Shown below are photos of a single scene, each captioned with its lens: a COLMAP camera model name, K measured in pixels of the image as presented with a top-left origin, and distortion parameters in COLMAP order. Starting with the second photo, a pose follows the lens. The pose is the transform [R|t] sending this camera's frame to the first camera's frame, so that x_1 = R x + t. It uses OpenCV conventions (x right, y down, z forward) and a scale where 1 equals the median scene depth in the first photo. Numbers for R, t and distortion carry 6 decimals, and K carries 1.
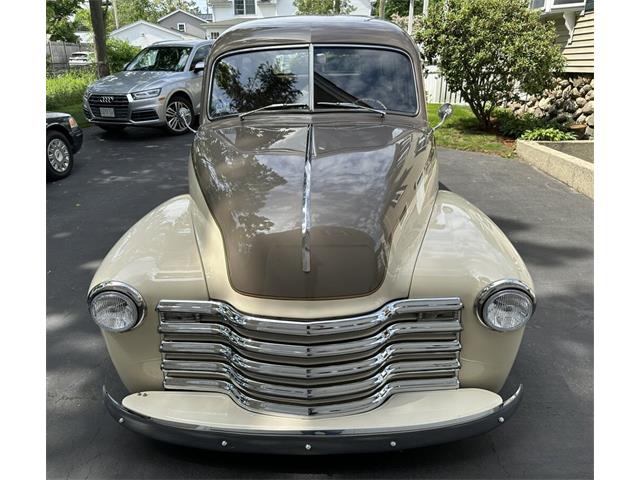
lens RADIAL K [[454.8, 0, 320.0], [0, 454.8, 240.0], [0, 0, 1]] dist [0.000758, -0.006641]
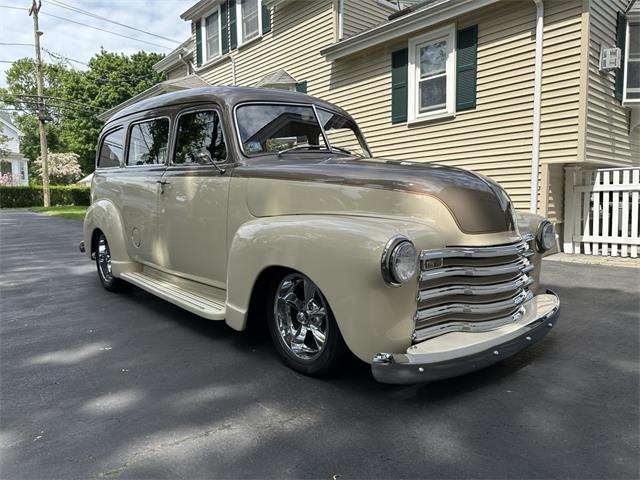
lens RADIAL K [[453.9, 0, 321.7], [0, 453.9, 238.1], [0, 0, 1]] dist [0.002990, -0.006253]
pose [[0.735335, -0.057099, 0.675294, -0.875515], [0.253798, 0.947133, -0.196280, 0.173600], [-0.628385, 0.315720, 0.710952, 0.204626]]
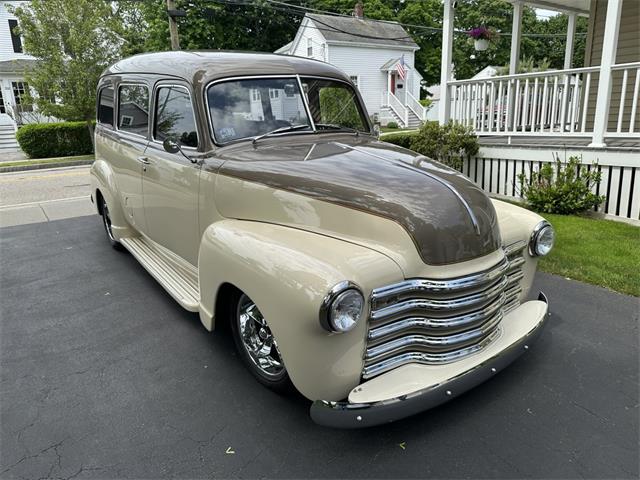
lens RADIAL K [[454.8, 0, 320.0], [0, 454.8, 240.0], [0, 0, 1]] dist [0.000758, -0.006641]
pose [[0.801442, -0.167977, 0.573998, -0.693781], [0.222211, 0.974677, -0.025028, 0.009567], [-0.555259, 0.147607, 0.818474, 0.103781]]
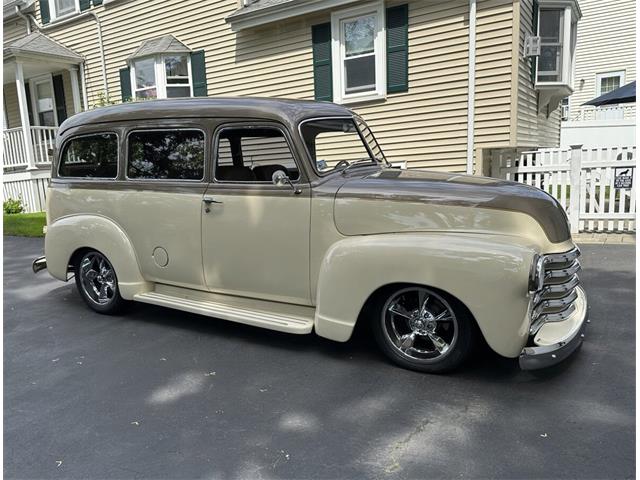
lens RADIAL K [[516.2, 0, 288.2], [0, 516.2, 259.4], [0, 0, 1]] dist [0.043414, -0.071192]
pose [[0.536202, -0.168135, 0.827175, -1.407880], [0.350889, 0.935675, -0.037269, -0.060552], [-0.767701, 0.310230, 0.560708, 0.439059]]
